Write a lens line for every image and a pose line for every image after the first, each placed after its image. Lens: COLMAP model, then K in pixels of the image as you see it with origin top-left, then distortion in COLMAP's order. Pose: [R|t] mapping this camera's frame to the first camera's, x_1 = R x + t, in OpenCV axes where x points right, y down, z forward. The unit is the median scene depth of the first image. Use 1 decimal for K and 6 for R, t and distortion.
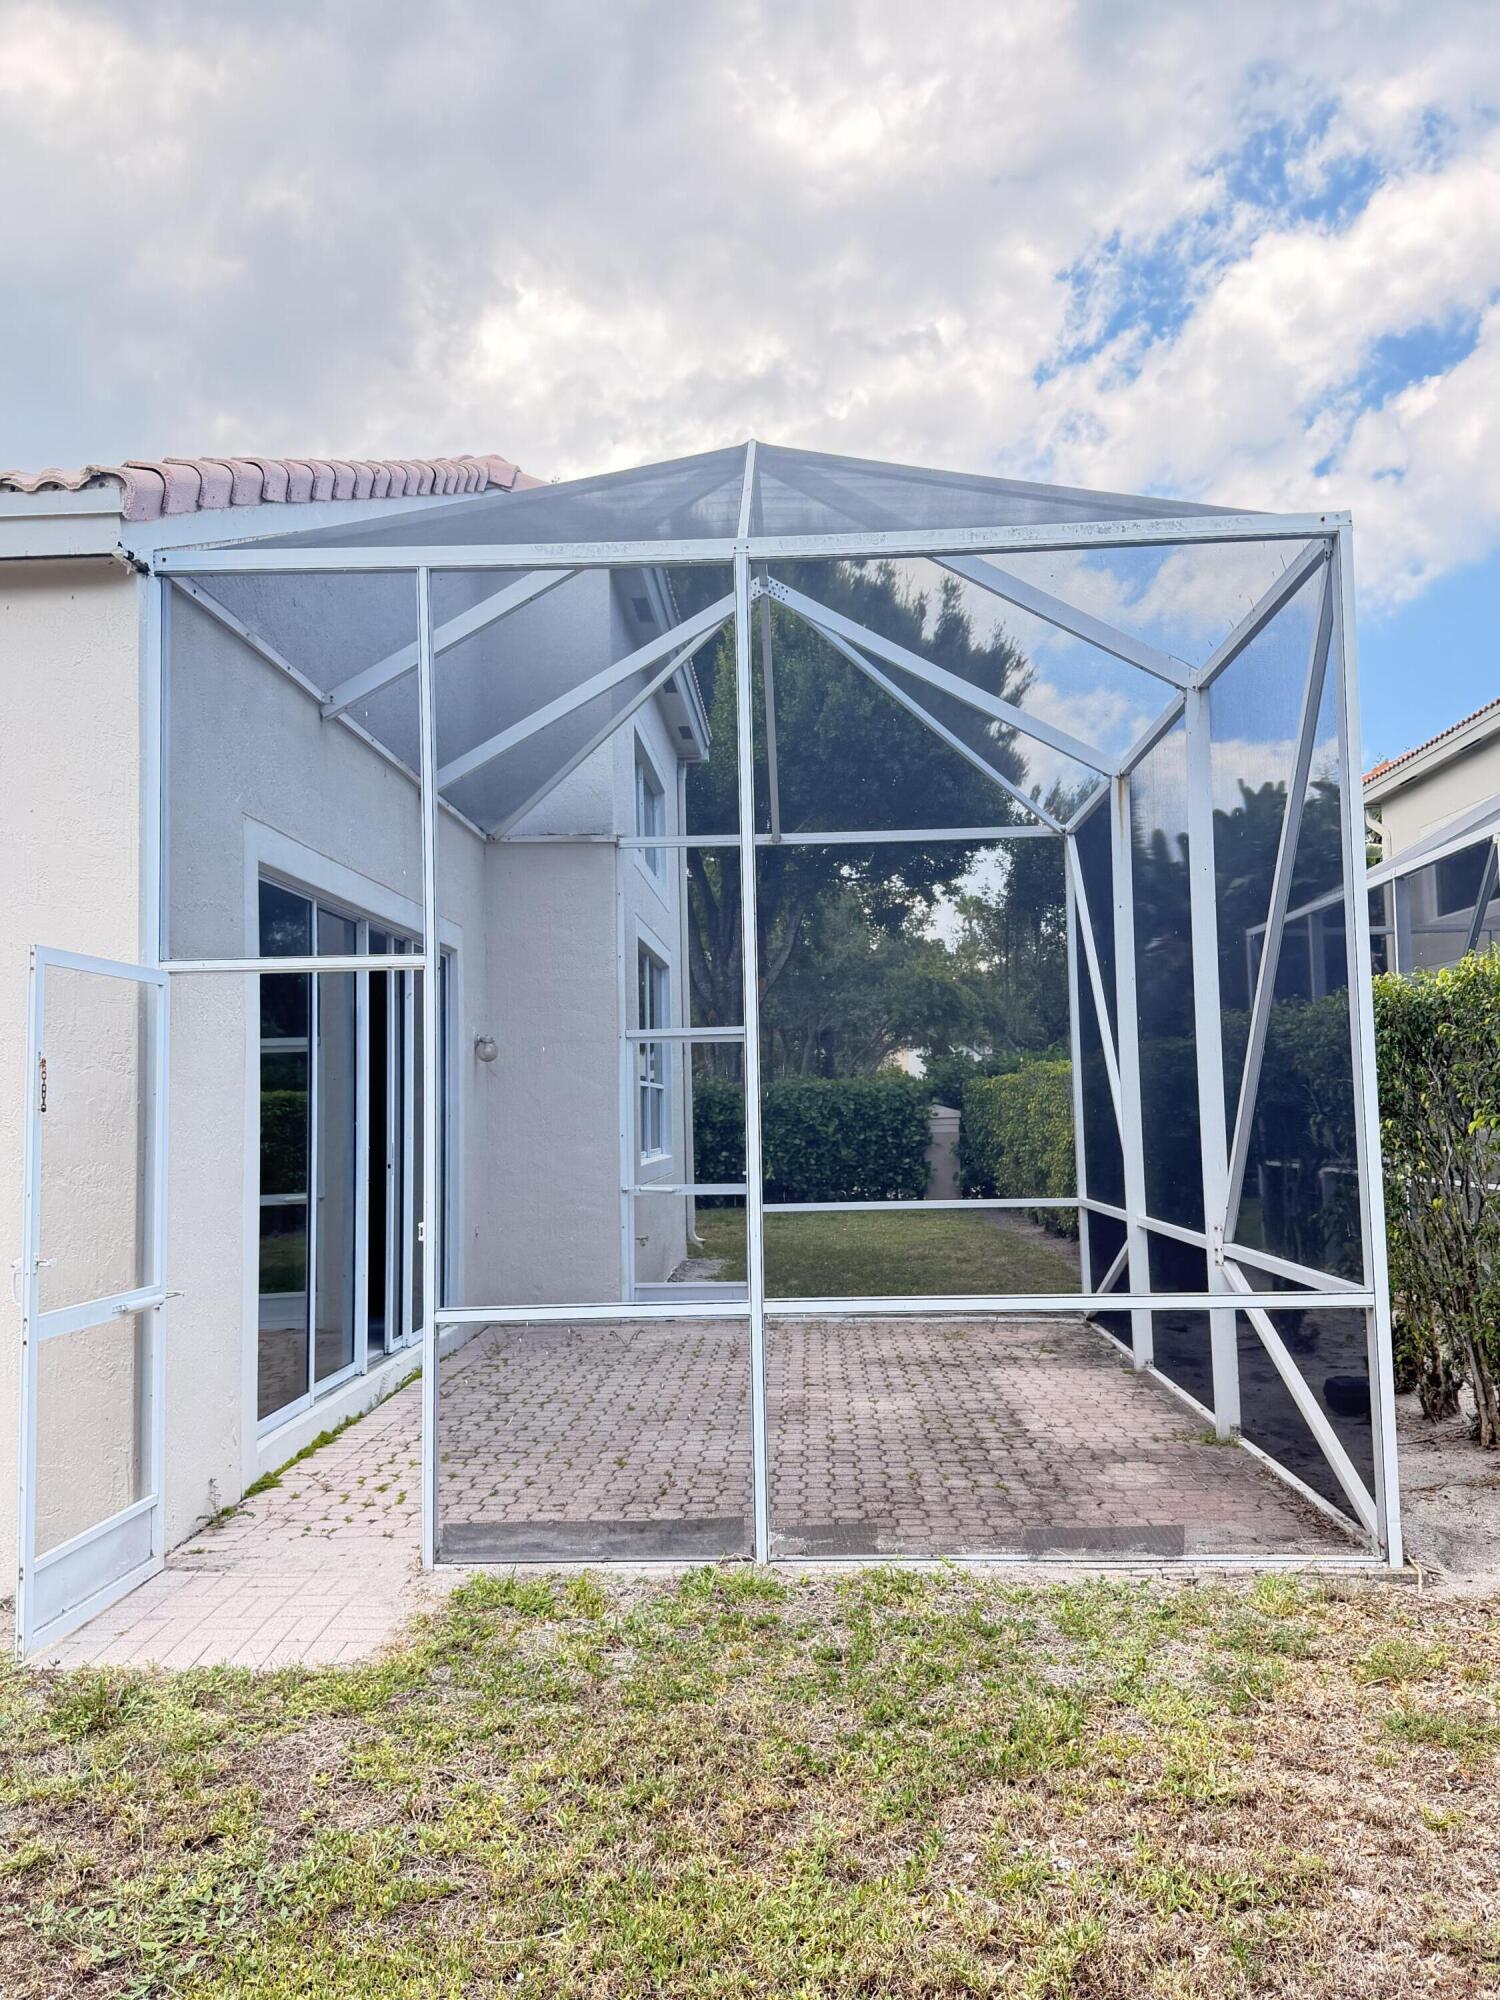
lens RADIAL K [[1509.6, 0, 750.0], [0, 1509.6, 1000.0], [0, 0, 1]] dist [0.007768, 0.004293]
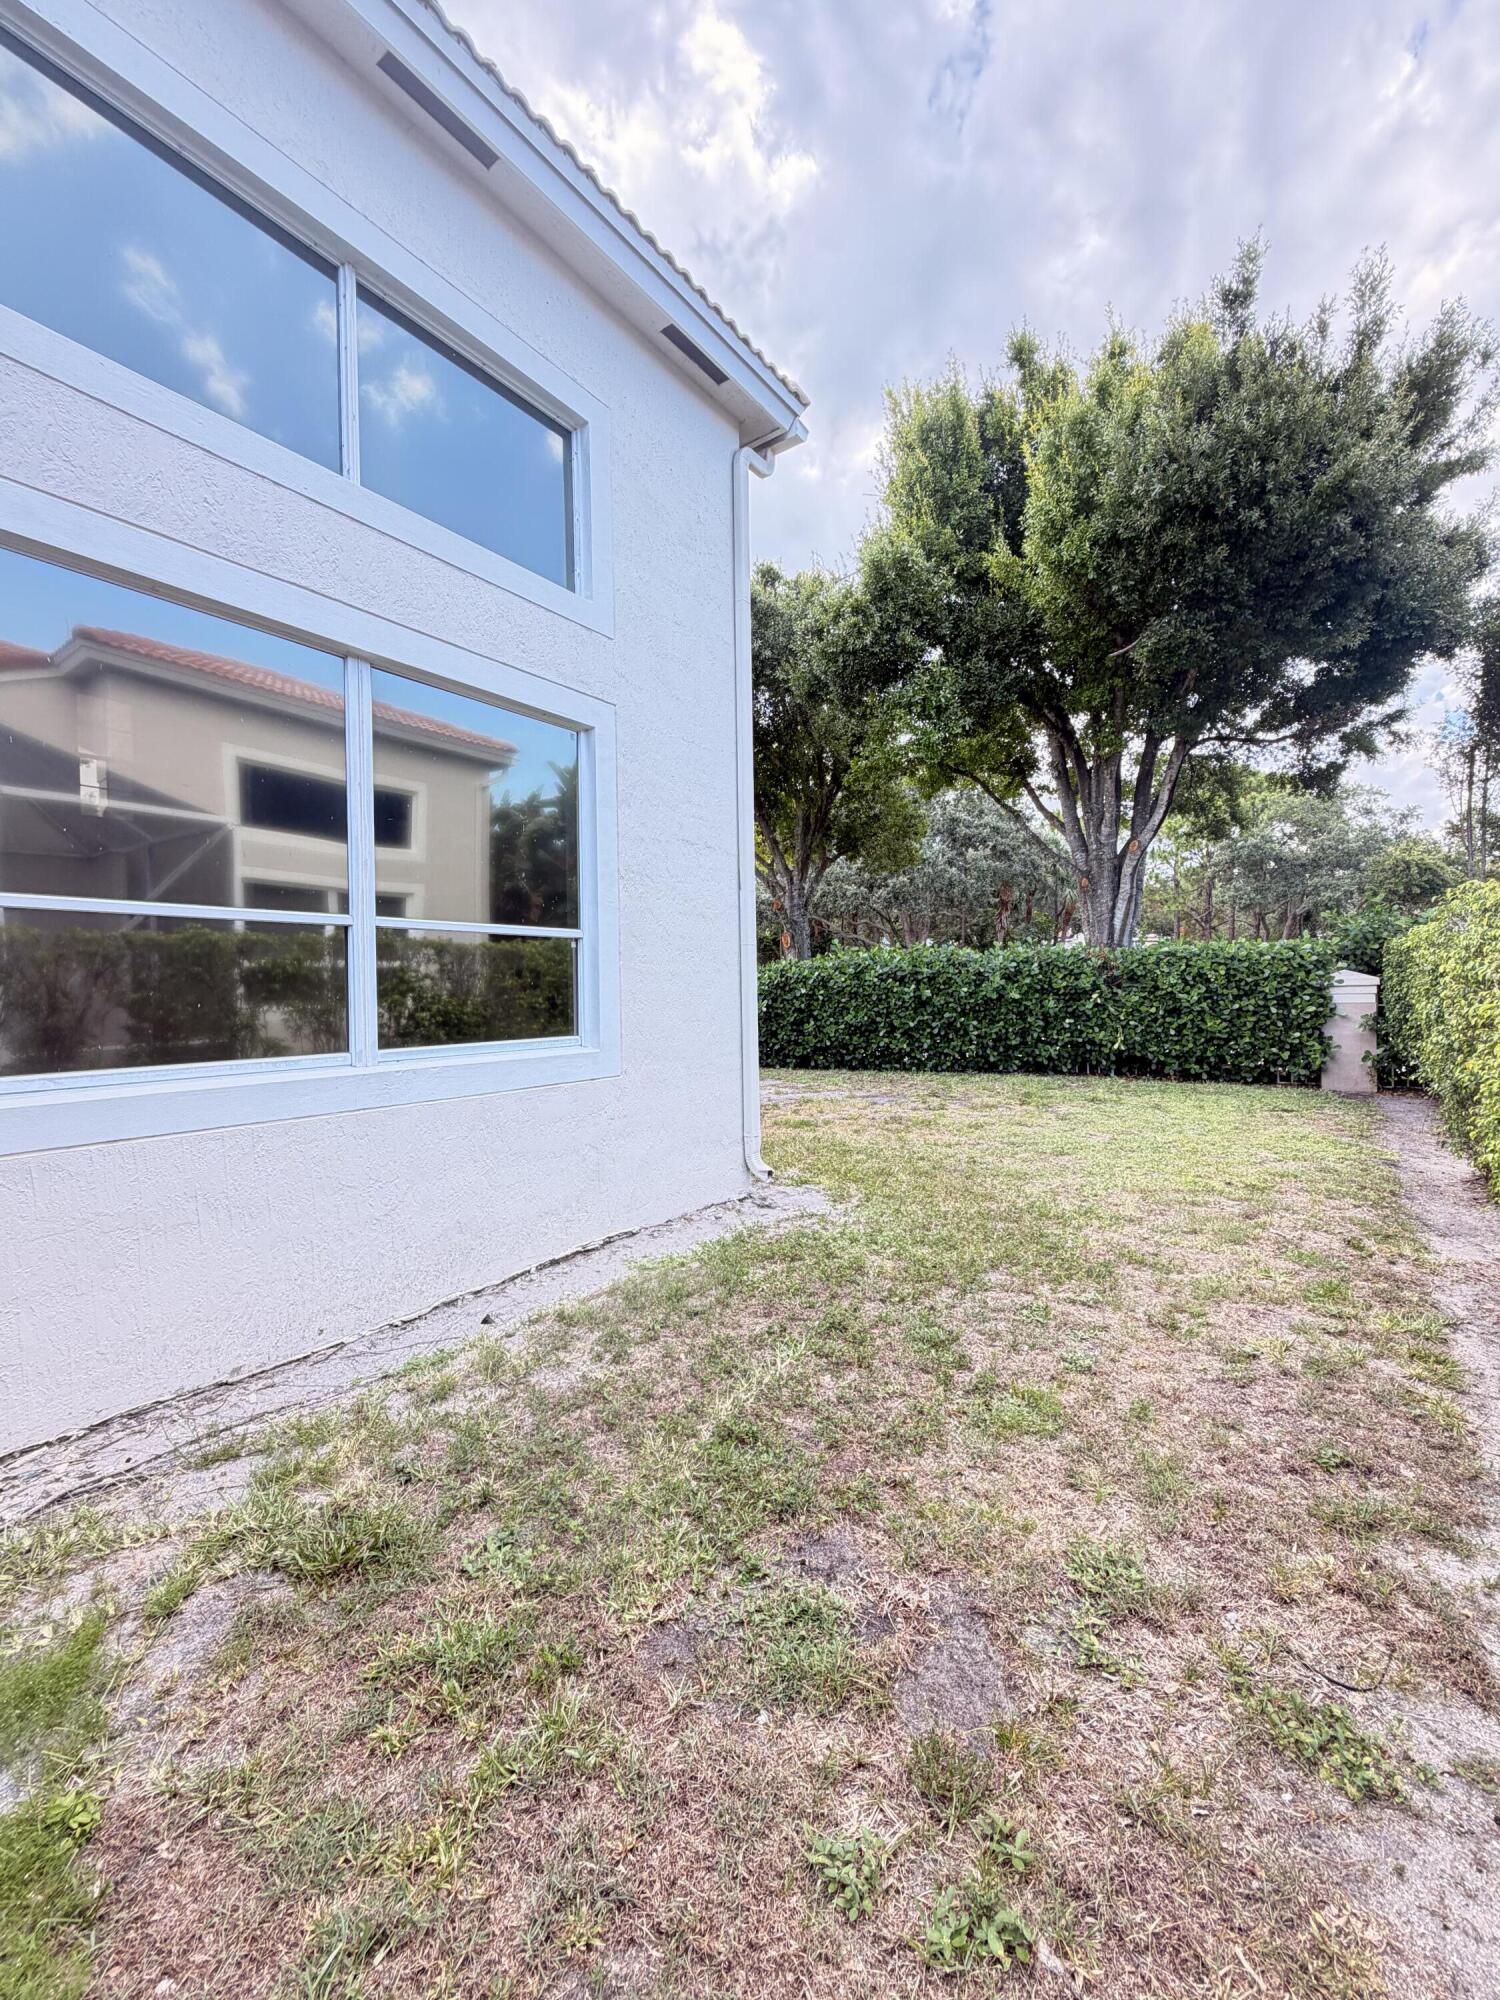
lens RADIAL K [[817.9, 0, 750.0], [0, 817.9, 1000.0], [0, 0, 1]] dist [-0.004144, -0.000574]
pose [[0.832771, 0.015693, -0.553395, 0.101591], [0.039982, 0.995283, 0.088391, 0.033366], [0.552172, -0.095736, 0.828216, 0.447065]]
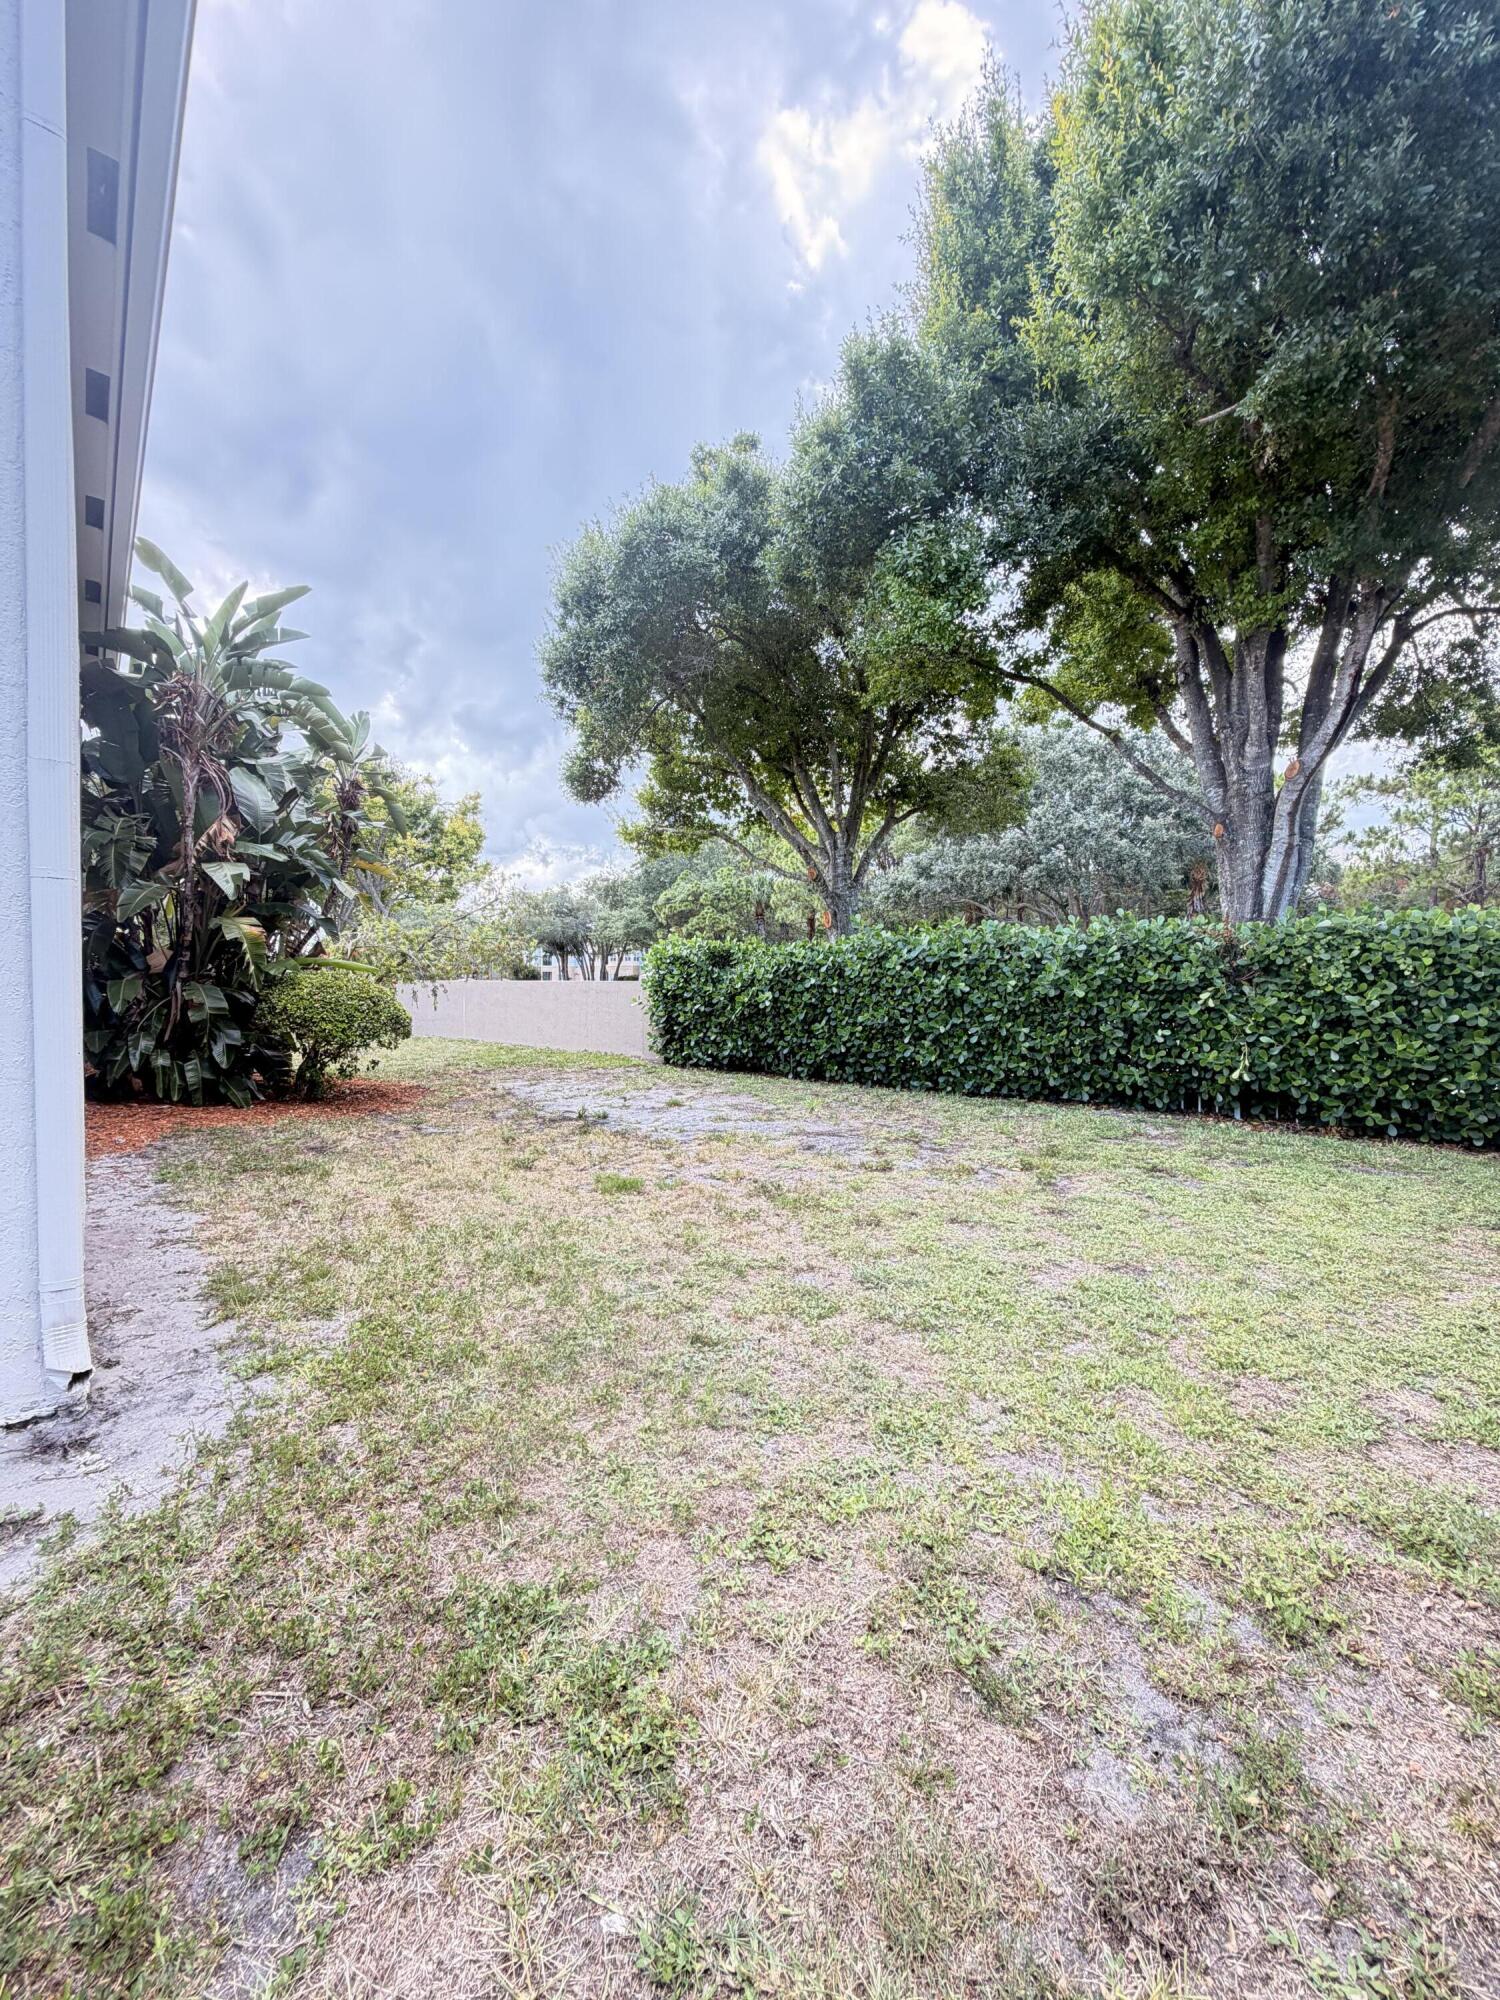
lens RADIAL K [[799.2, 0, 749.1], [0, 799.2, 993.2], [0, 0, 1]] dist [-0.000159, -0.000186]
pose [[0.675586, 0.034287, -0.736484, 0.112784], [0.041991, 0.995507, 0.084865, 0.048071], [0.736085, -0.088260, 0.671111, 0.634313]]
